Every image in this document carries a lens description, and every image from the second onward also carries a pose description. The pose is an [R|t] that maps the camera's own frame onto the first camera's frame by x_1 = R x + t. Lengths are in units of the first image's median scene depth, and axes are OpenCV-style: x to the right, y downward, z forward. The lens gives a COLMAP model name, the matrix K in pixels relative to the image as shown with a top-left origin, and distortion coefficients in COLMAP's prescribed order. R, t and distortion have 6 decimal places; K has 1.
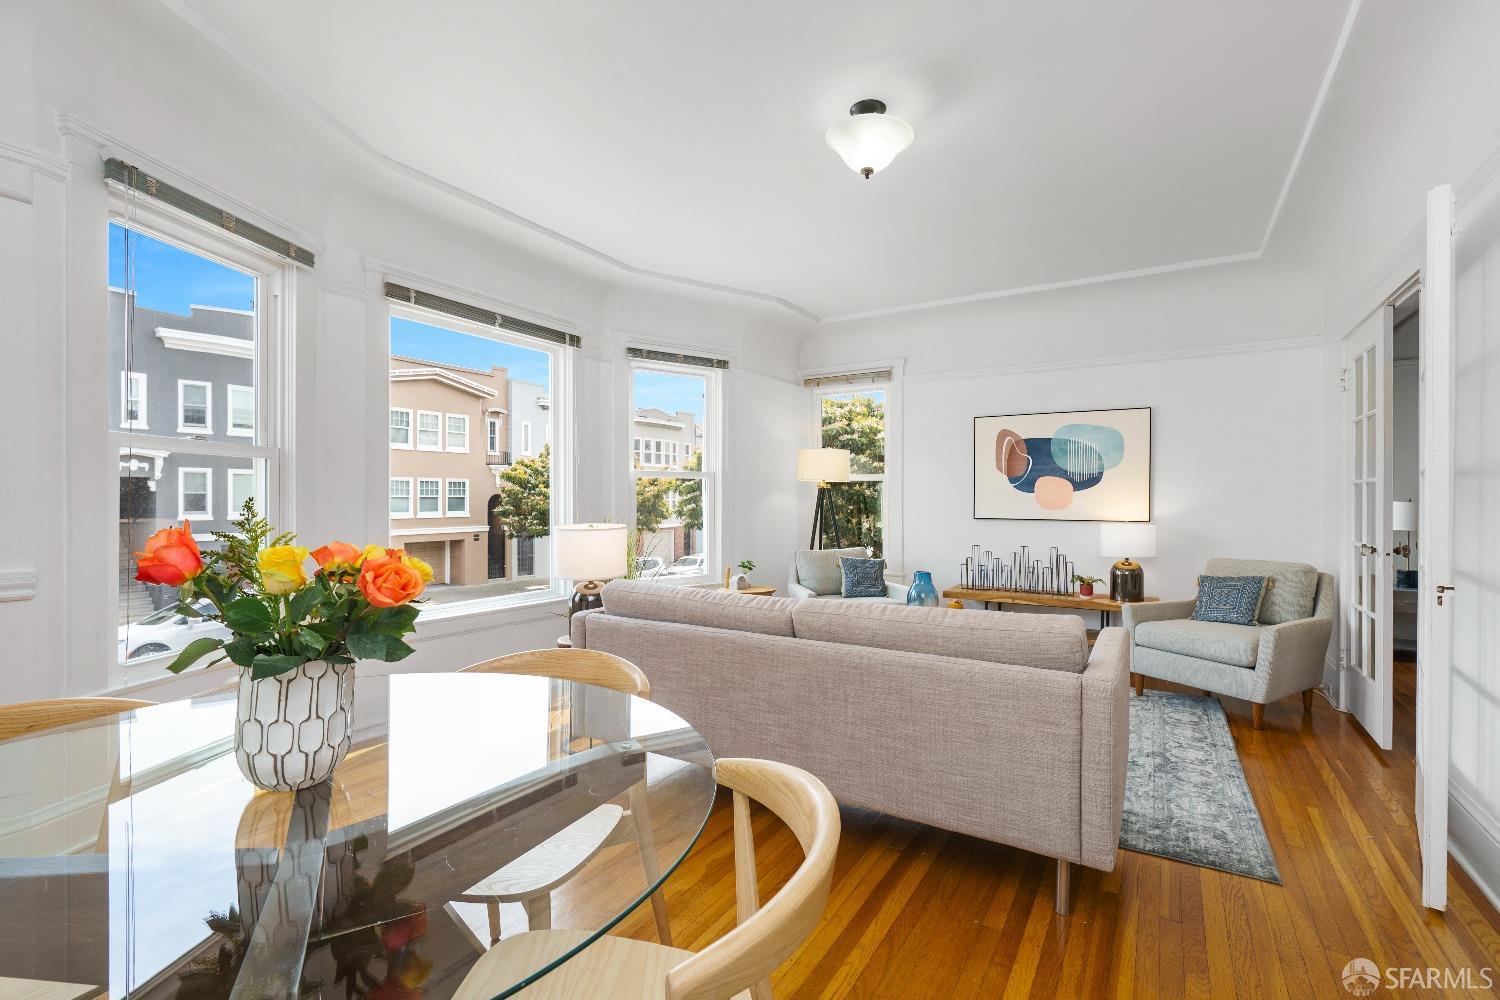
lens RADIAL K [[663.2, 0, 784.3], [0, 663.2, 503.9], [0, 0, 1]] dist [-0.002746, -0.000160]
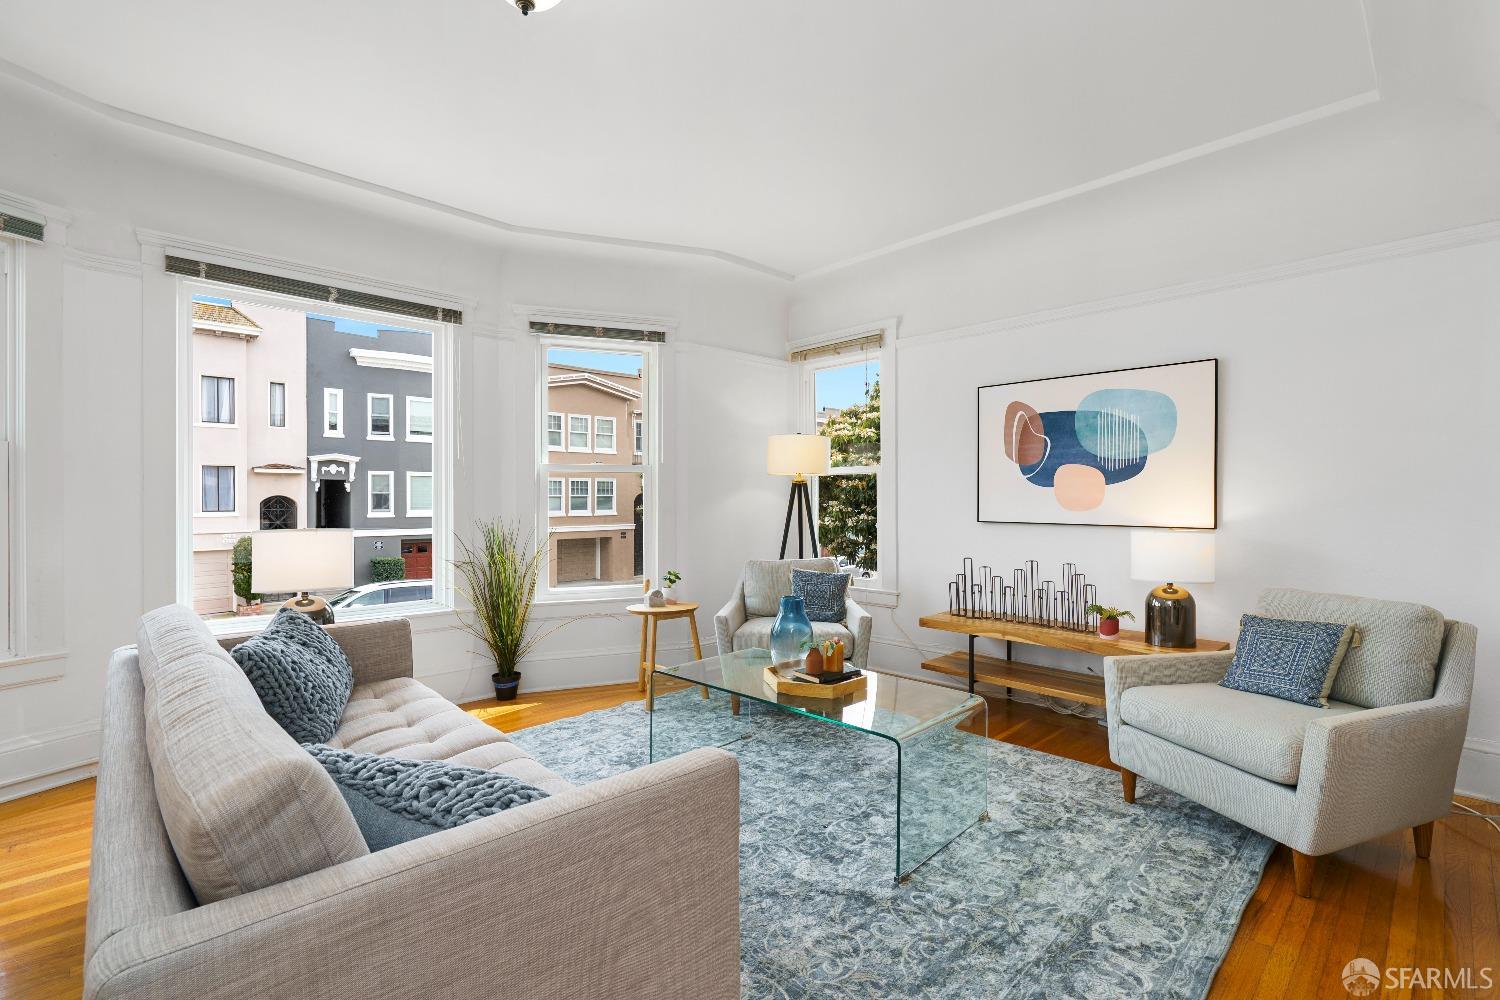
lens RADIAL K [[681.6, 0, 784.8], [0, 681.6, 497.0], [0, 0, 1]] dist [-0.004537, 0.000543]
pose [[0.968278, -0.002686, -0.249860, 0.252876], [0.000655, 0.999966, -0.008211, 0.000098], [0.249873, 0.007787, 0.968247, 0.185336]]
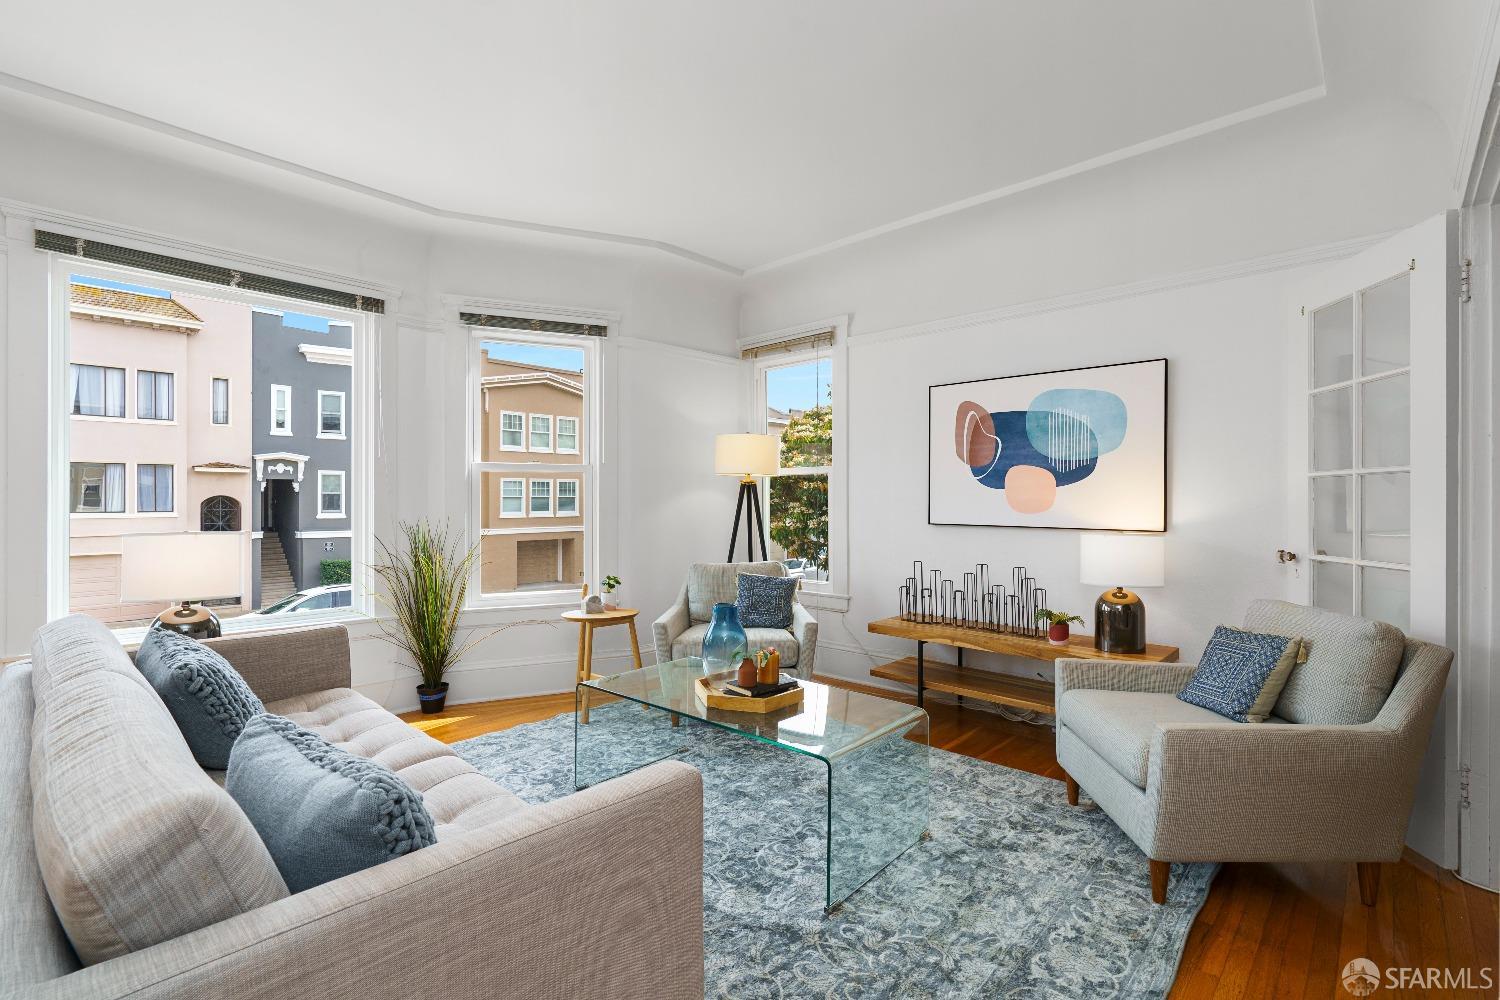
lens RADIAL K [[678.1, 0, 782.1], [0, 678.1, 498.1], [0, 0, 1]] dist [-0.000238, -0.000272]
pose [[0.978386, -0.000481, -0.206787, 0.267571], [-0.001352, 0.999961, -0.008723, -0.000004], [0.206783, 0.008814, 0.978347, 0.218760]]
